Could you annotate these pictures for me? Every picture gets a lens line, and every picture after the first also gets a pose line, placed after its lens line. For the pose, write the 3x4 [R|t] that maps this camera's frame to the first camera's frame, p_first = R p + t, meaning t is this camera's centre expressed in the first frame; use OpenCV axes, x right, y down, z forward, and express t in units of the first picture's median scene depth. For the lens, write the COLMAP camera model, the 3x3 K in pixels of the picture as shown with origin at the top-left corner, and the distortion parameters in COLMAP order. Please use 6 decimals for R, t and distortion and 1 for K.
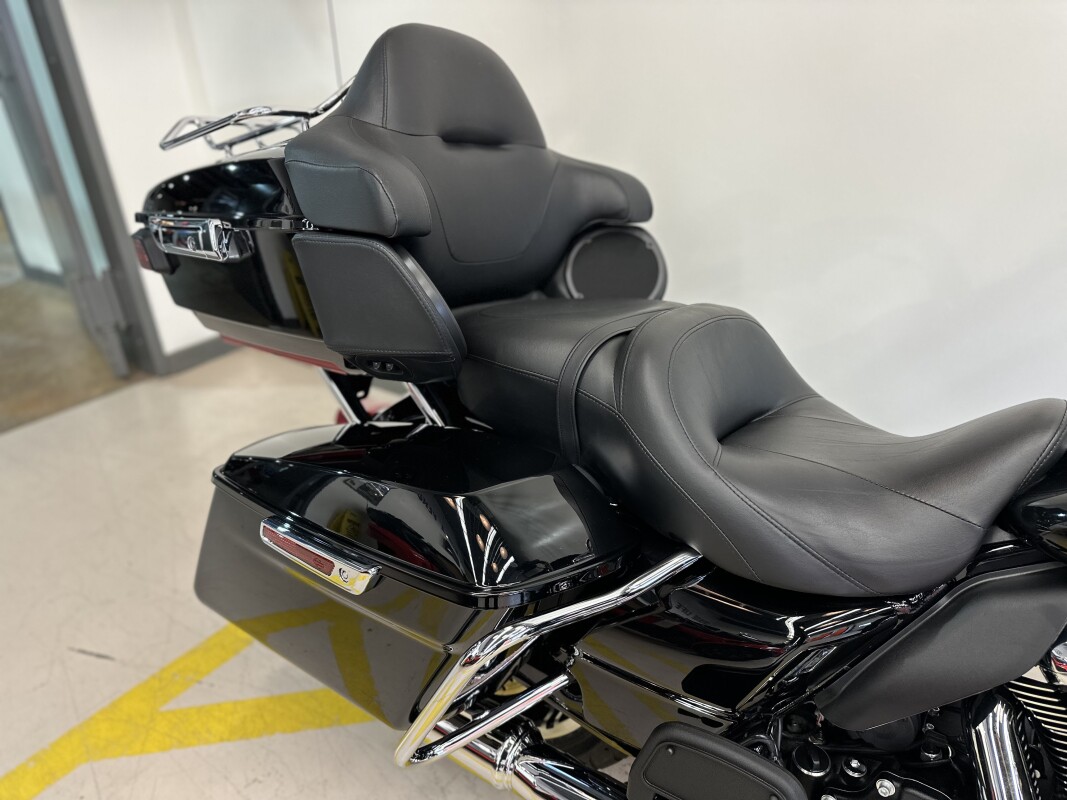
lens RADIAL K [[760.9, 0, 533.5], [0, 760.9, 400.0], [0, 0, 1]] dist [0.041676, -0.047335]
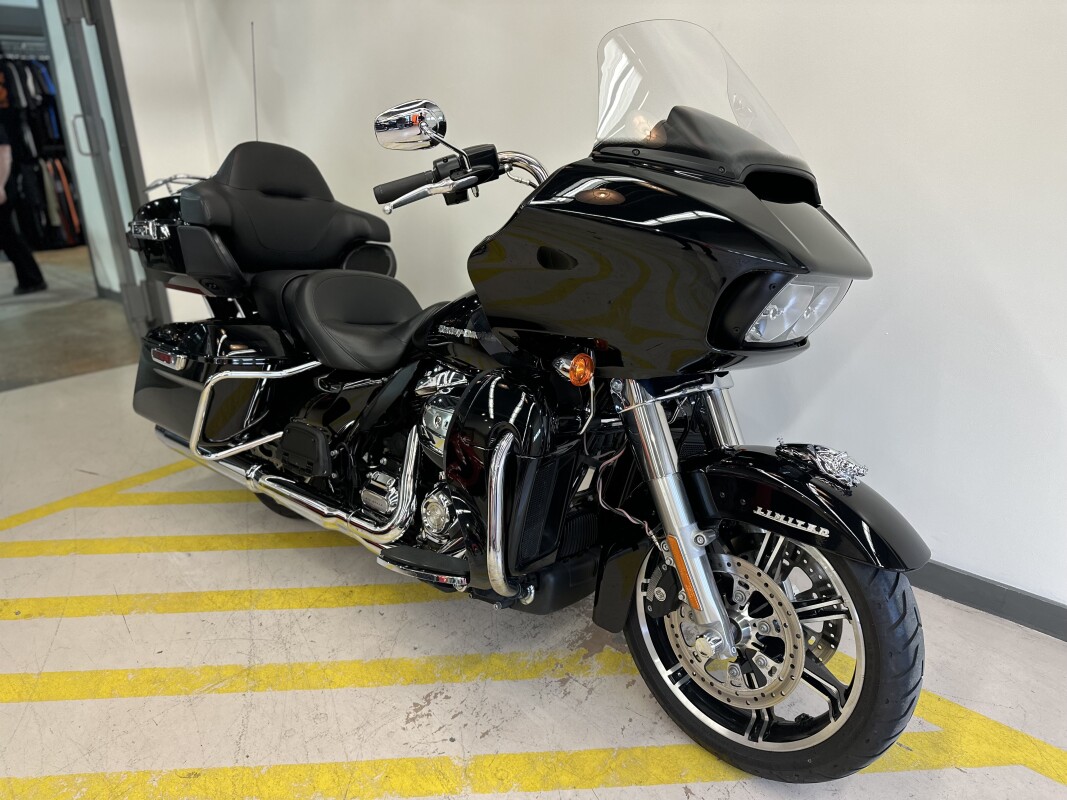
lens RADIAL K [[760.9, 0, 533.5], [0, 760.9, 400.0], [0, 0, 1]] dist [0.041676, -0.047335]
pose [[0.994712, 0.066187, -0.078528, 0.657319], [-0.074198, 0.991815, -0.103907, 0.316379], [0.071008, 0.109184, 0.991482, -0.795184]]
